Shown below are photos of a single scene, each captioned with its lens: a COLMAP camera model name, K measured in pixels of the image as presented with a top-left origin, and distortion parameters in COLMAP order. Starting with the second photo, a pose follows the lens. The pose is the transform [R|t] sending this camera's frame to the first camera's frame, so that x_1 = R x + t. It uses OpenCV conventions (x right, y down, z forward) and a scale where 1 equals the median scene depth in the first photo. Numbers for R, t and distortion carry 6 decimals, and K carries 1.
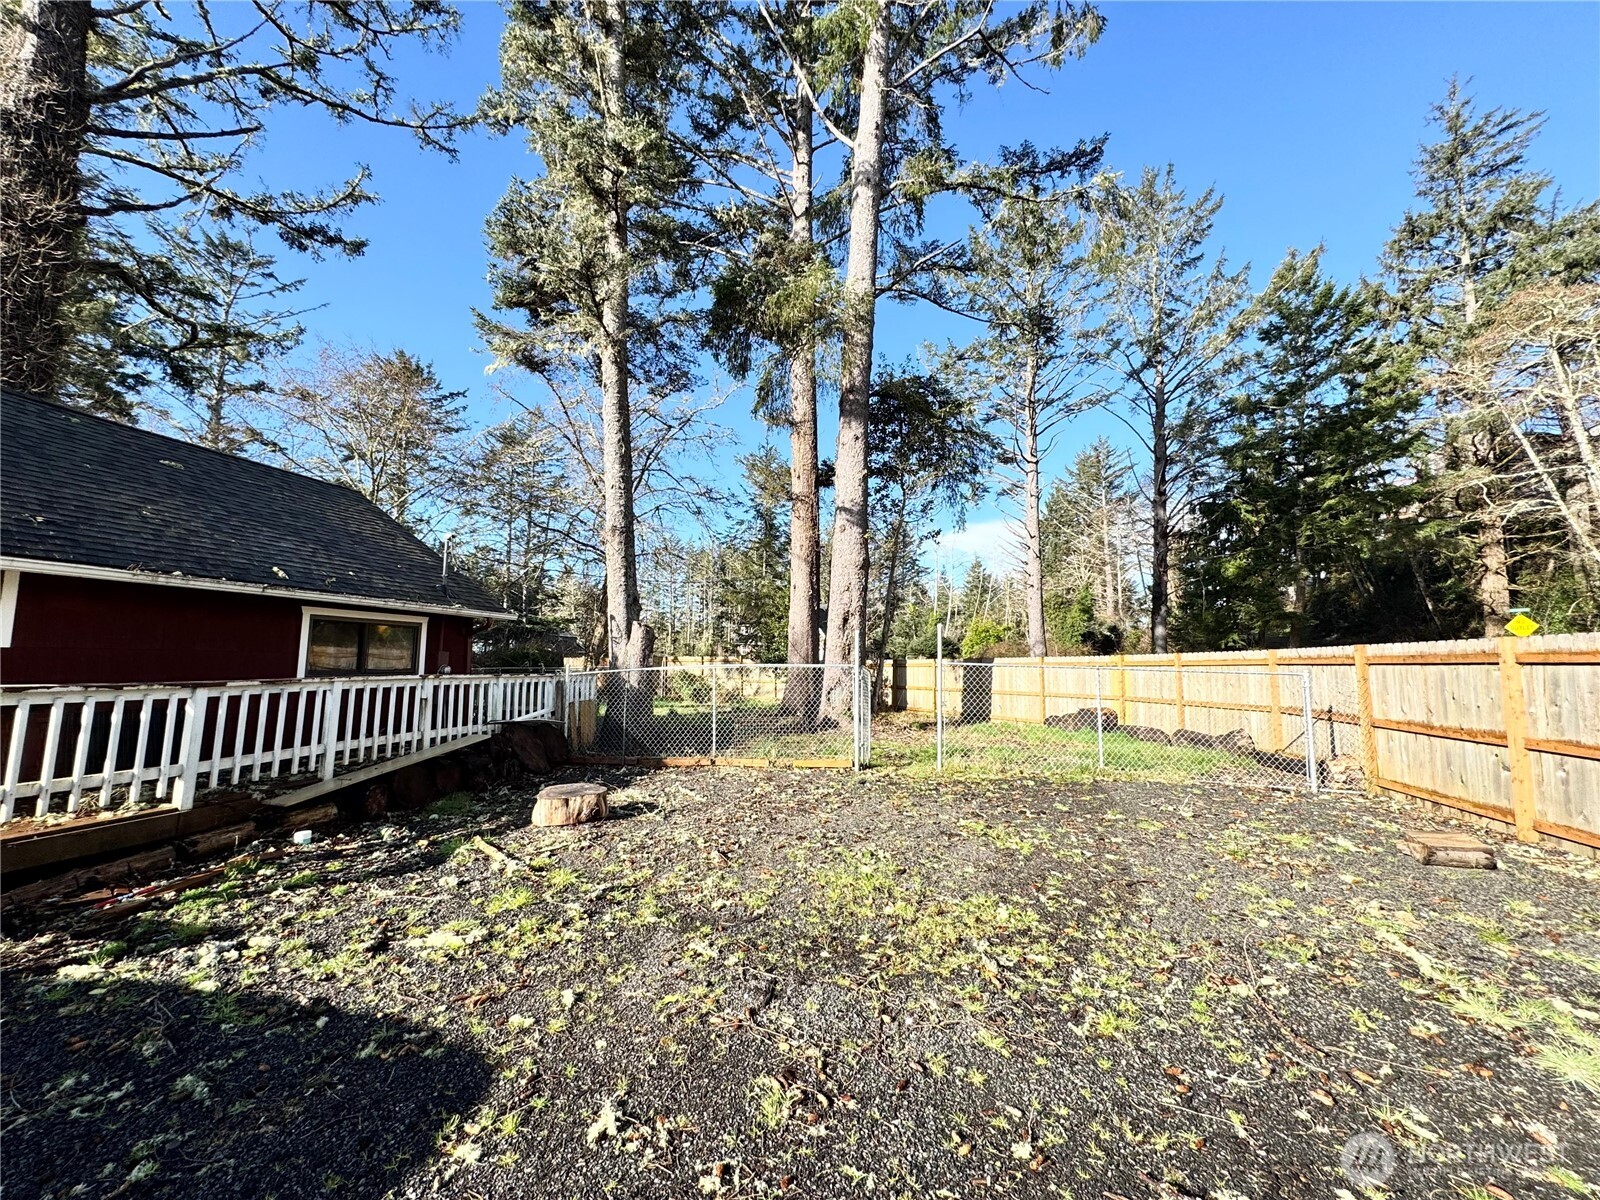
lens RADIAL K [[634.4, 0, 800.0], [0, 634.4, 600.0], [0, 0, 1]] dist [-0.002206, 0.000151]
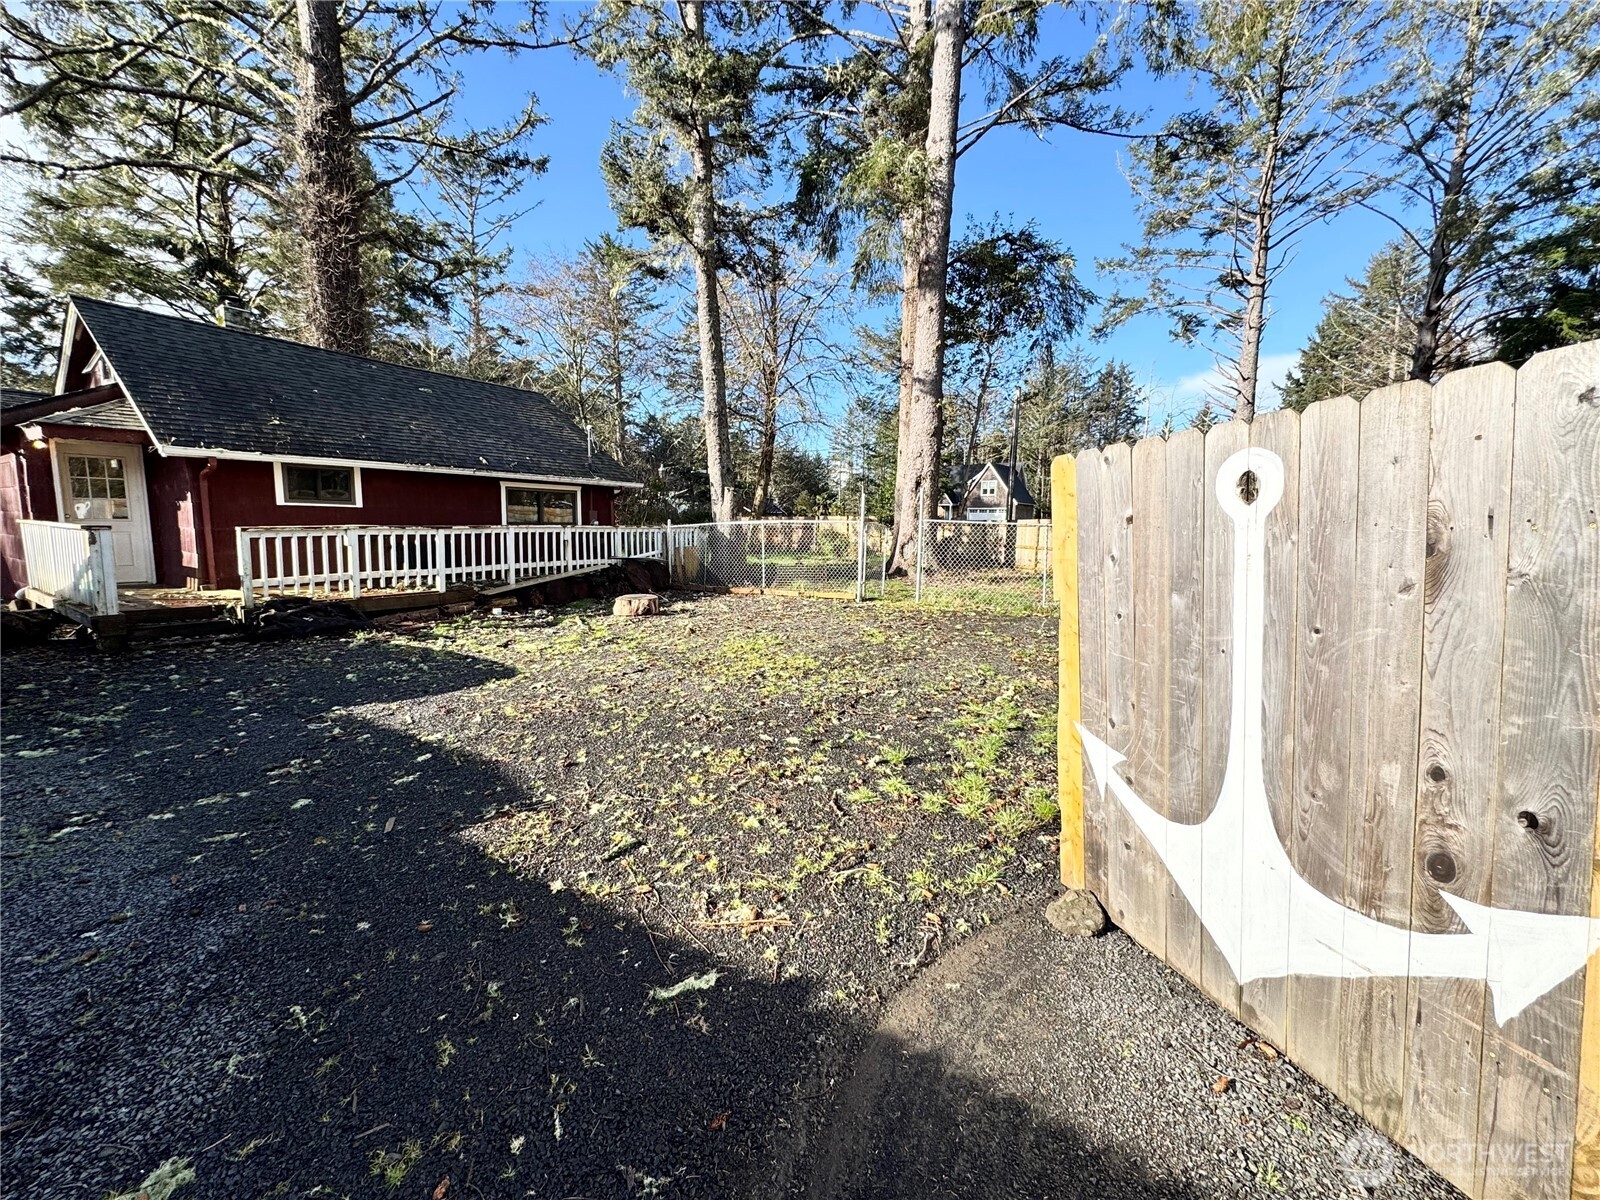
lens RADIAL K [[634.4, 0, 800.0], [0, 634.4, 600.0], [0, 0, 1]] dist [-0.002206, 0.000151]
pose [[0.949263, 0.045010, -0.311246, 0.343460], [0.023468, 0.976807, 0.212833, -0.015995], [0.313607, -0.209339, 0.926190, -0.233764]]
